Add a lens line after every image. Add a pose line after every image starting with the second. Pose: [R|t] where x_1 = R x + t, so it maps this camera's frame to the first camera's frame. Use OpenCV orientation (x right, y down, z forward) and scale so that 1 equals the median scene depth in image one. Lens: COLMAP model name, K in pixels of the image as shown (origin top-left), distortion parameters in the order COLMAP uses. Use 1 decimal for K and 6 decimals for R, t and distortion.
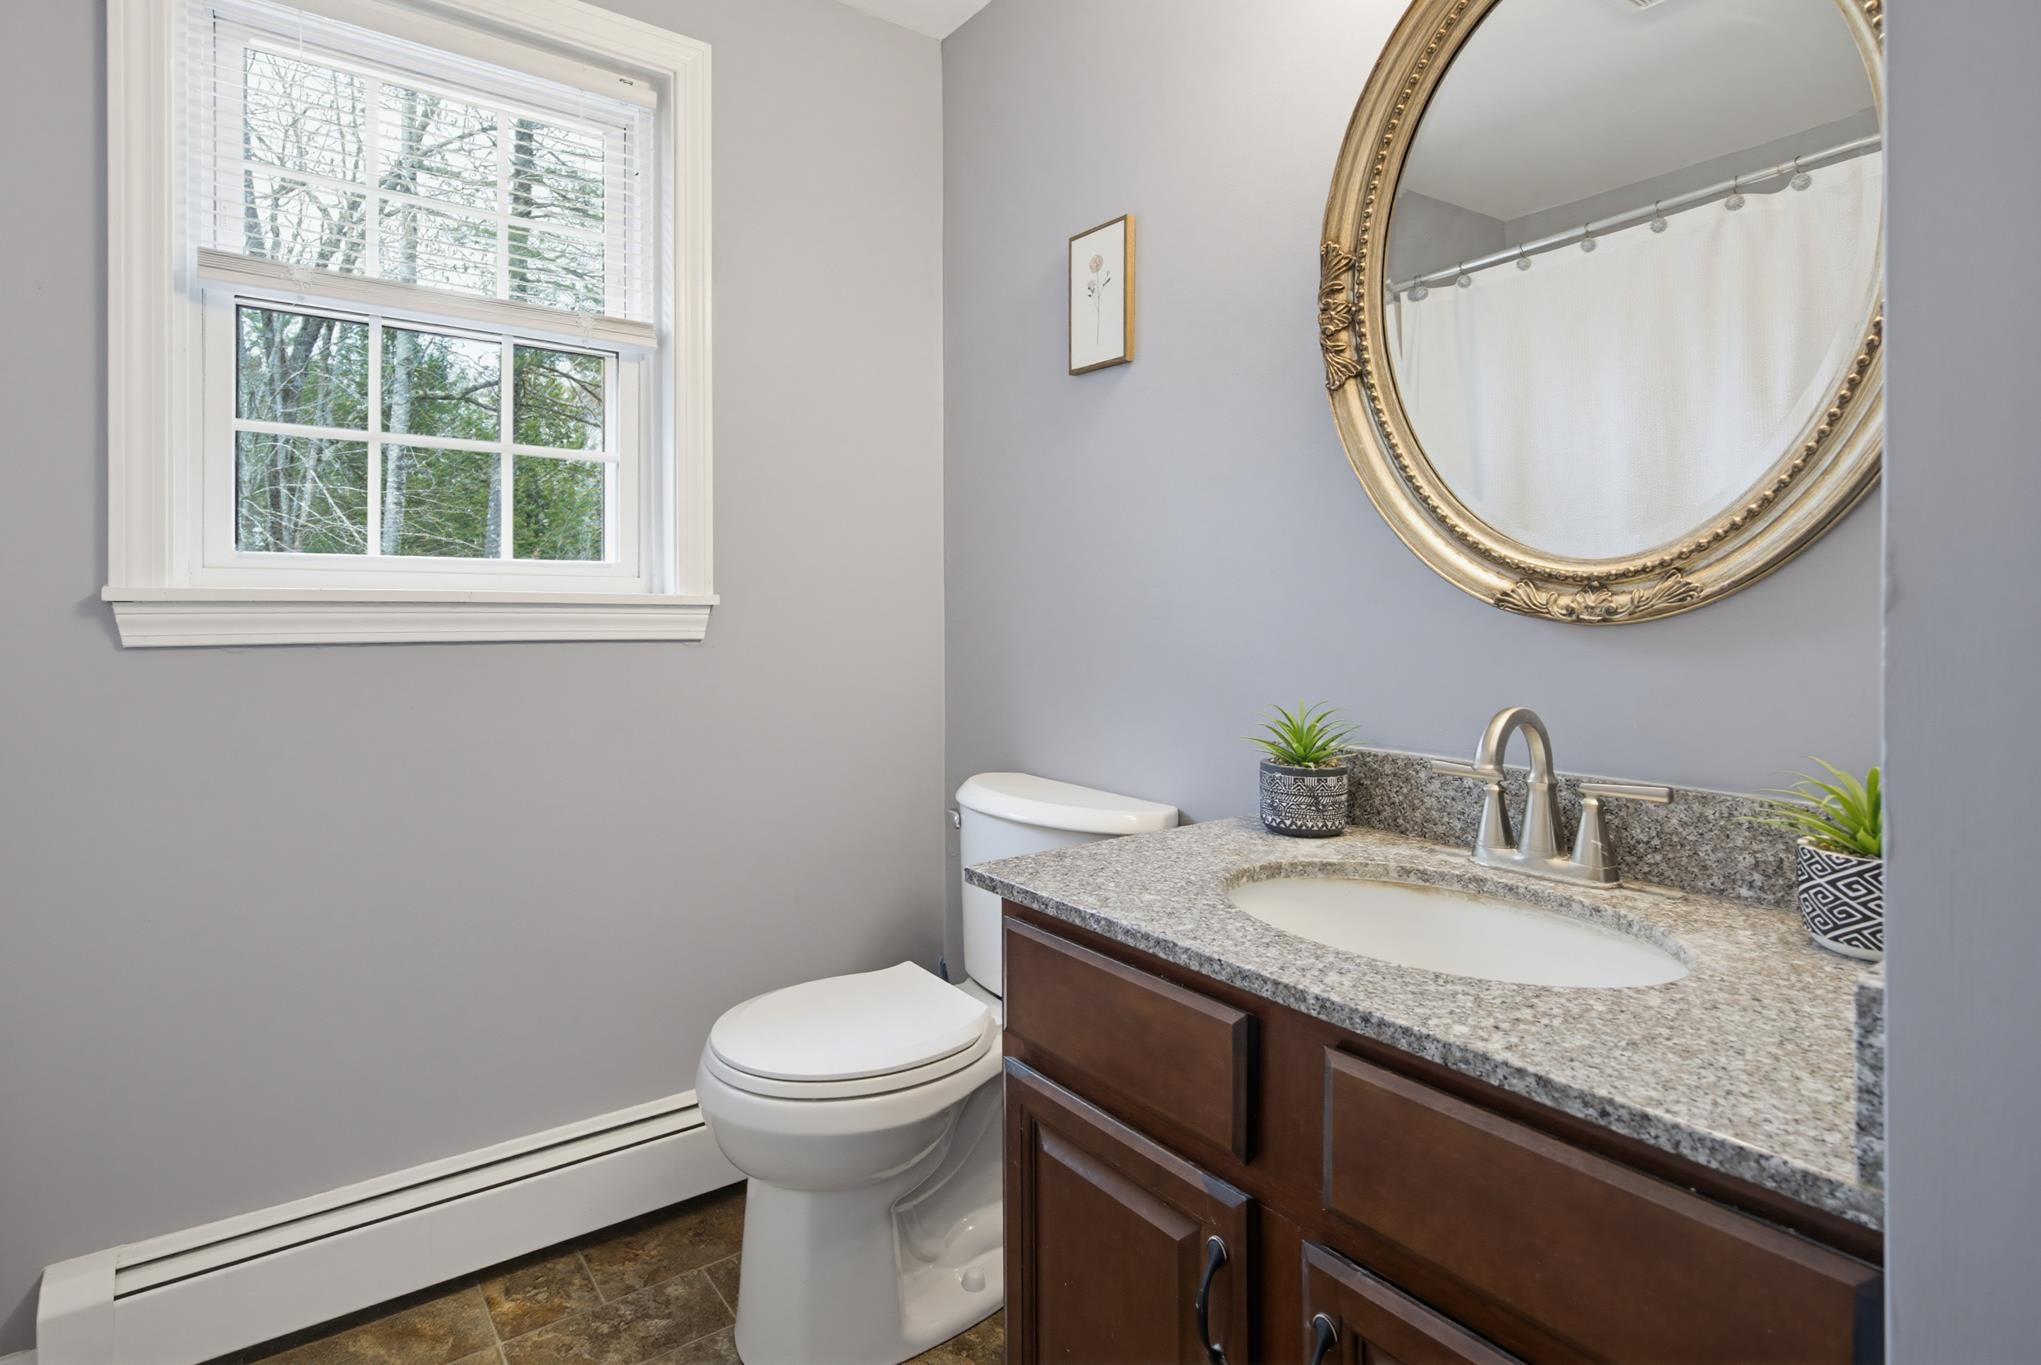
lens RADIAL K [[1002.1, 0, 965.2], [0, 1002.1, 619.8], [0, 0, 1]] dist [0.001292, -0.002232]
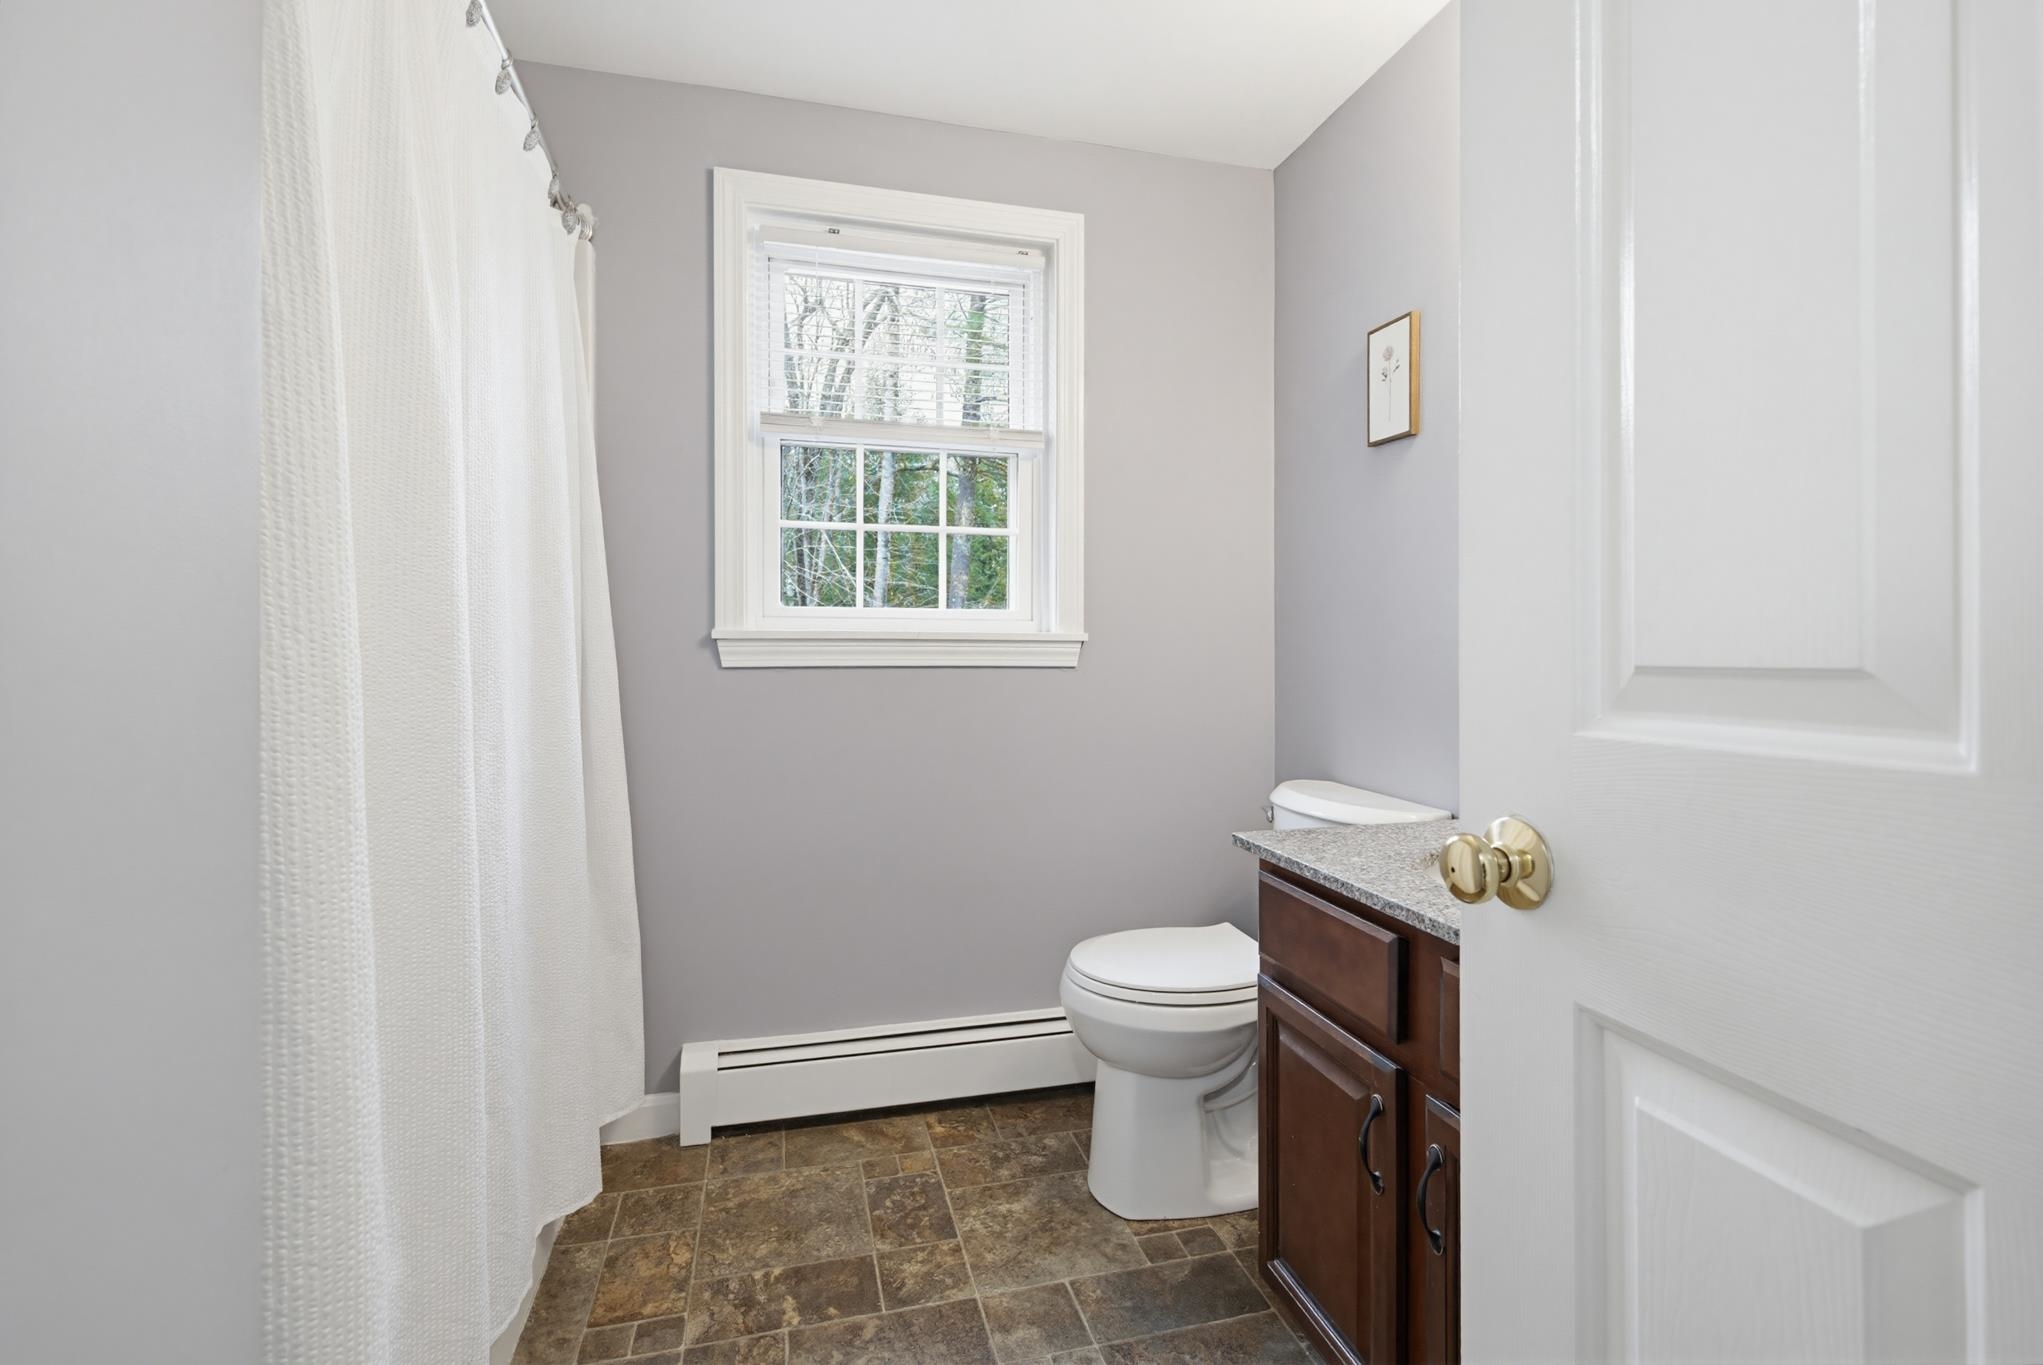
lens RADIAL K [[935.5, 0, 1024.1], [0, 935.5, 667.3], [0, 0, 1]] dist [0.003956, -0.000029]
pose [[0.932921, 0.008876, -0.359971, 0.134820], [-0.003874, 0.999886, 0.014617, 0.002210], [0.360059, -0.012242, 0.932849, -0.201795]]
